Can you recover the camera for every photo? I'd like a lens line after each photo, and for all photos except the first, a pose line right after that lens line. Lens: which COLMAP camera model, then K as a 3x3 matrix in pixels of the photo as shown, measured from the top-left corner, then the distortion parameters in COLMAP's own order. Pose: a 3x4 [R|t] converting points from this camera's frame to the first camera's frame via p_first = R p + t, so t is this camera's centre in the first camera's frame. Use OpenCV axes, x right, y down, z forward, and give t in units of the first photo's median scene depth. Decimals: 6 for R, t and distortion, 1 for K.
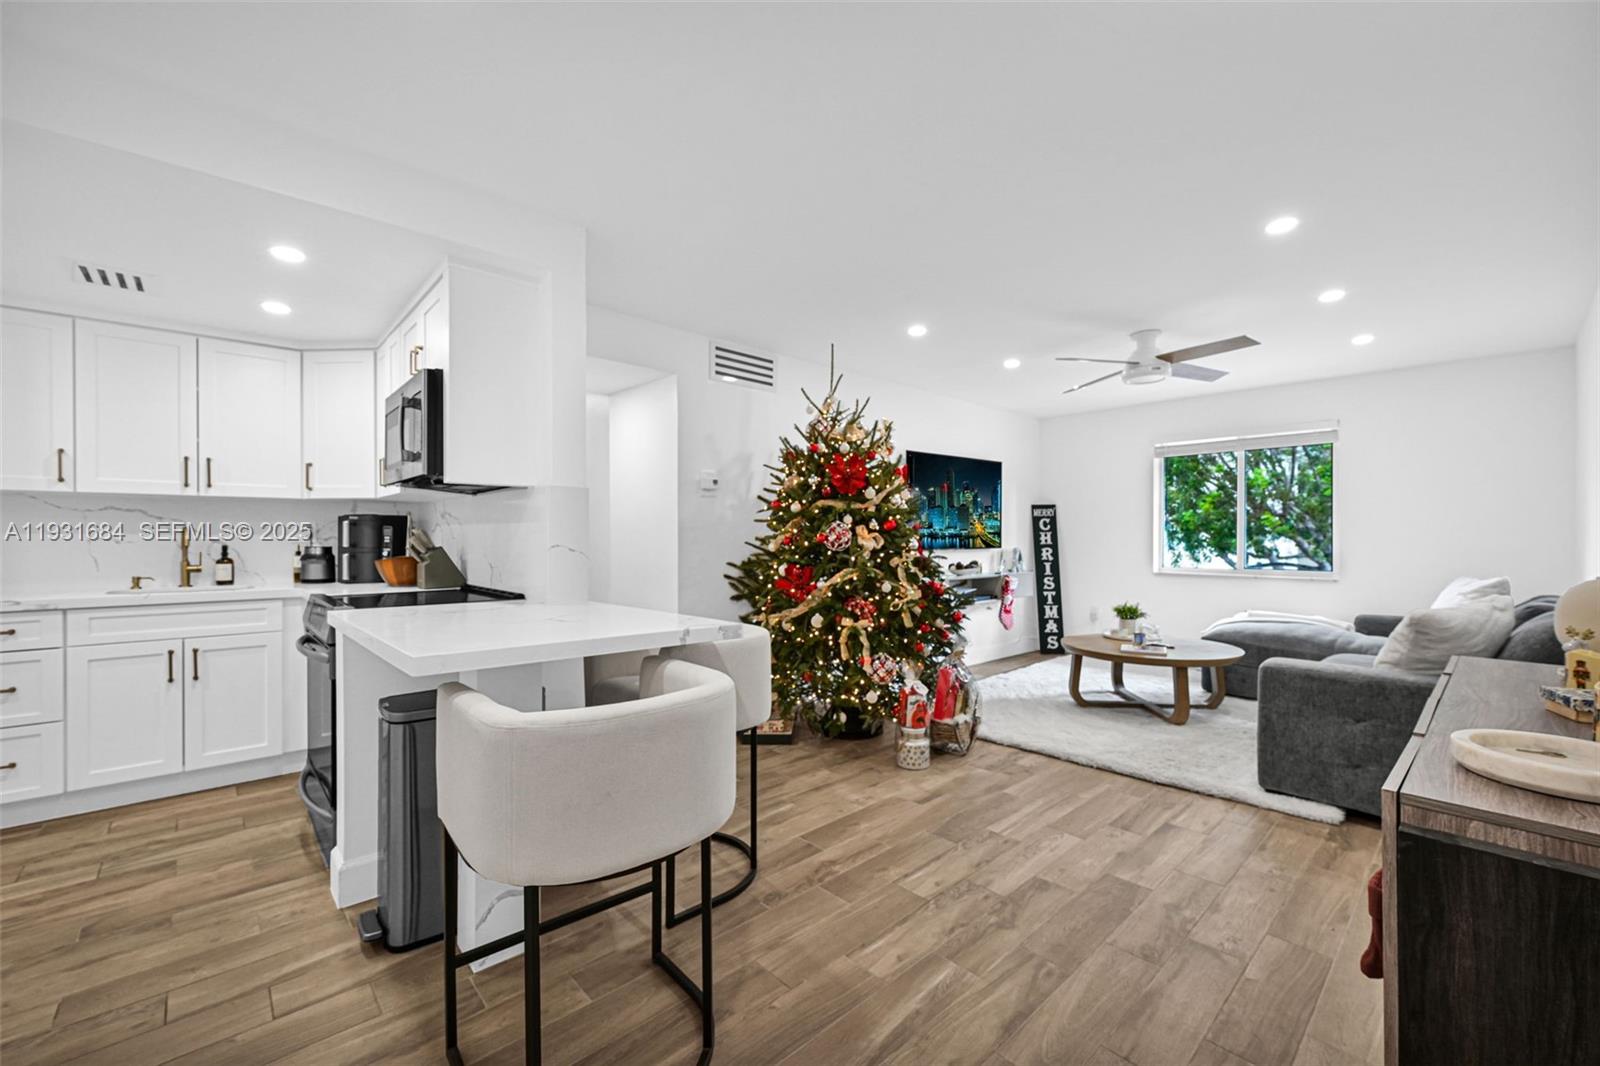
lens RADIAL K [[654.0, 0, 798.1], [0, 654.0, 538.0], [0, 0, 1]] dist [-0.000072, 0.000475]
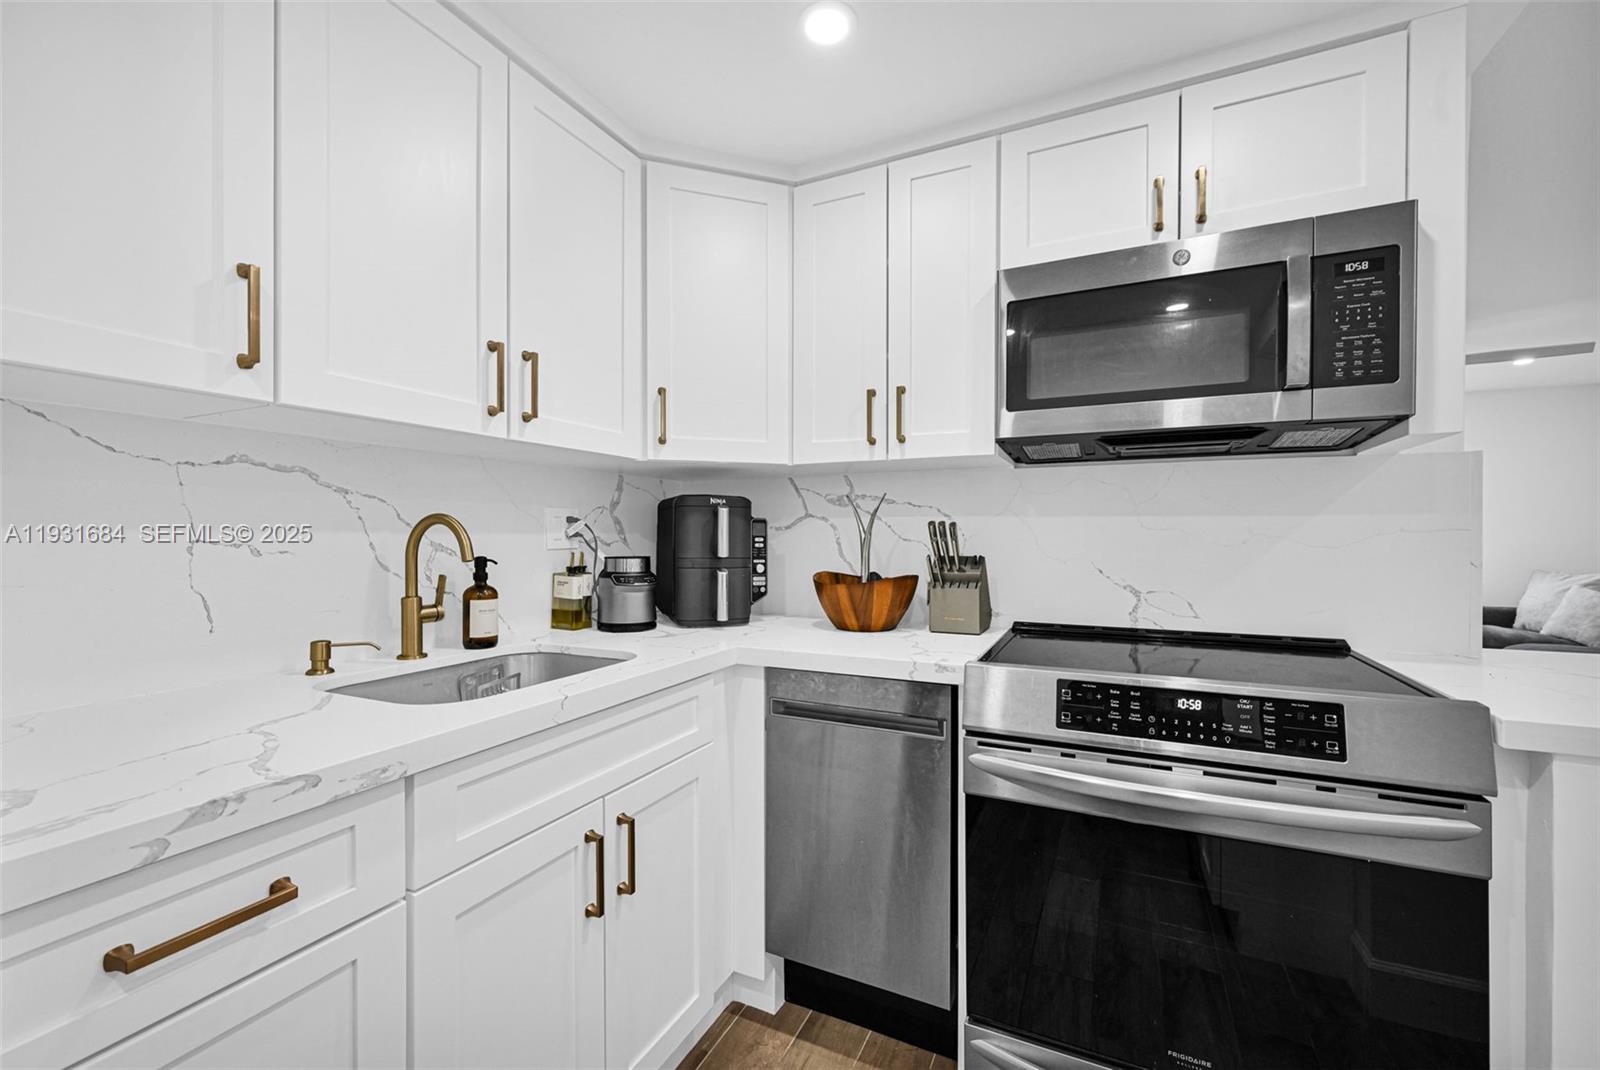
lens RADIAL K [[654.0, 0, 801.7], [0, 654.0, 536.2], [0, 0, 1]] dist [-0.000072, 0.000475]
pose [[0.927374, 0.005002, 0.374101, -0.893527], [-0.005221, 0.999986, -0.000428, -0.004039], [-0.374098, -0.001557, 0.927388, 0.539953]]
